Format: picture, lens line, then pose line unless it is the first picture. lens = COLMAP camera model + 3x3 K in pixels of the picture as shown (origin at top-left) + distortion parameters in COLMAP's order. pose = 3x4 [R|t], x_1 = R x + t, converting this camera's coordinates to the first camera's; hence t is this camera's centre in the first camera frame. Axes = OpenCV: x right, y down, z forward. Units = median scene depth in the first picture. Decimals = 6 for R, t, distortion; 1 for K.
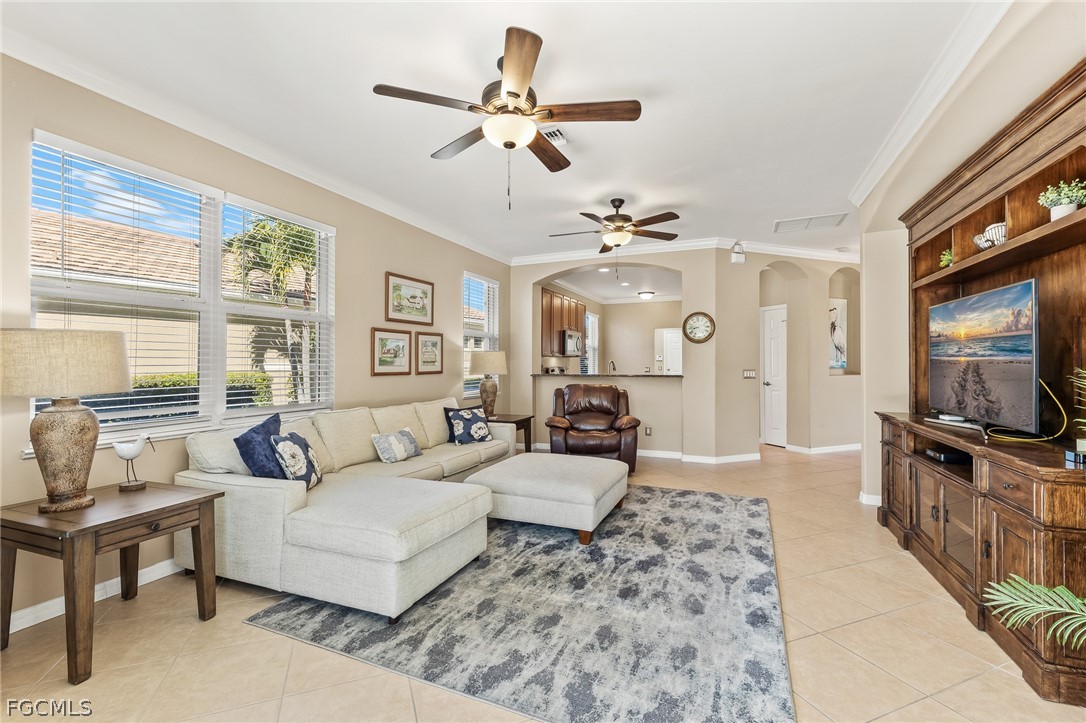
lens RADIAL K [[482.2, 0, 544.5], [0, 482.2, 361.8], [0, 0, 1]] dist [-0.000708, -0.000010]
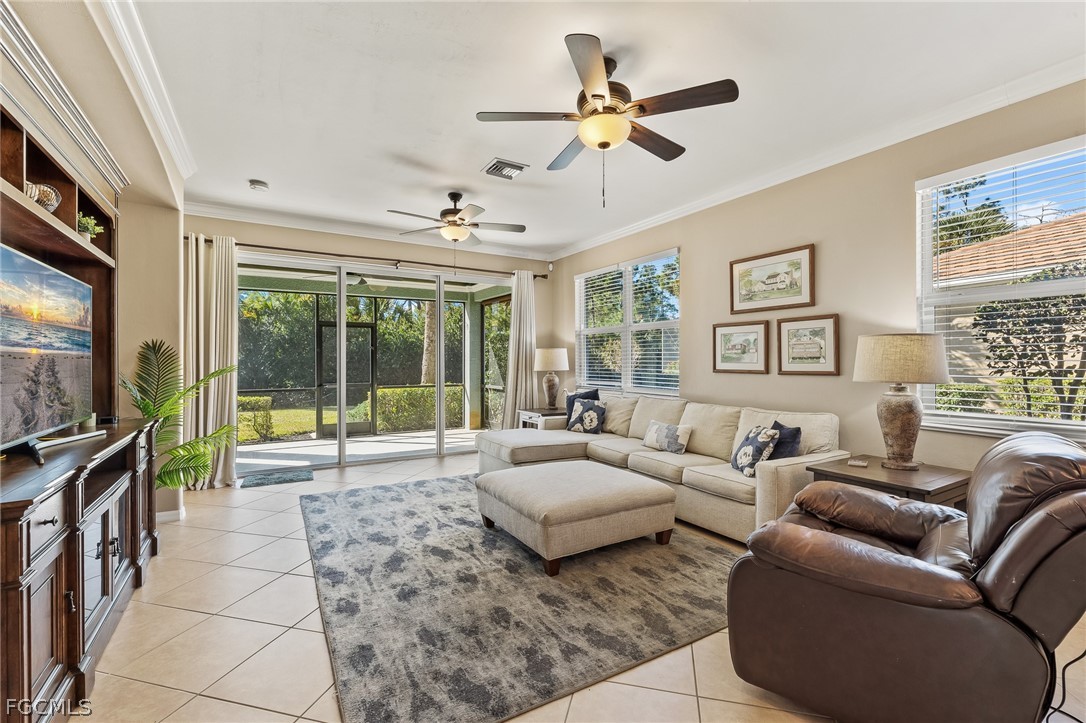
lens RADIAL K [[482.2, 0, 544.5], [0, 482.2, 361.8], [0, 0, 1]] dist [-0.000708, -0.000010]
pose [[-0.609051, 0.000728, -0.793131, 0.826328], [0.000883, 1.000000, 0.000240, 0.007892], [0.793131, -0.000554, -0.609051, 1.676476]]
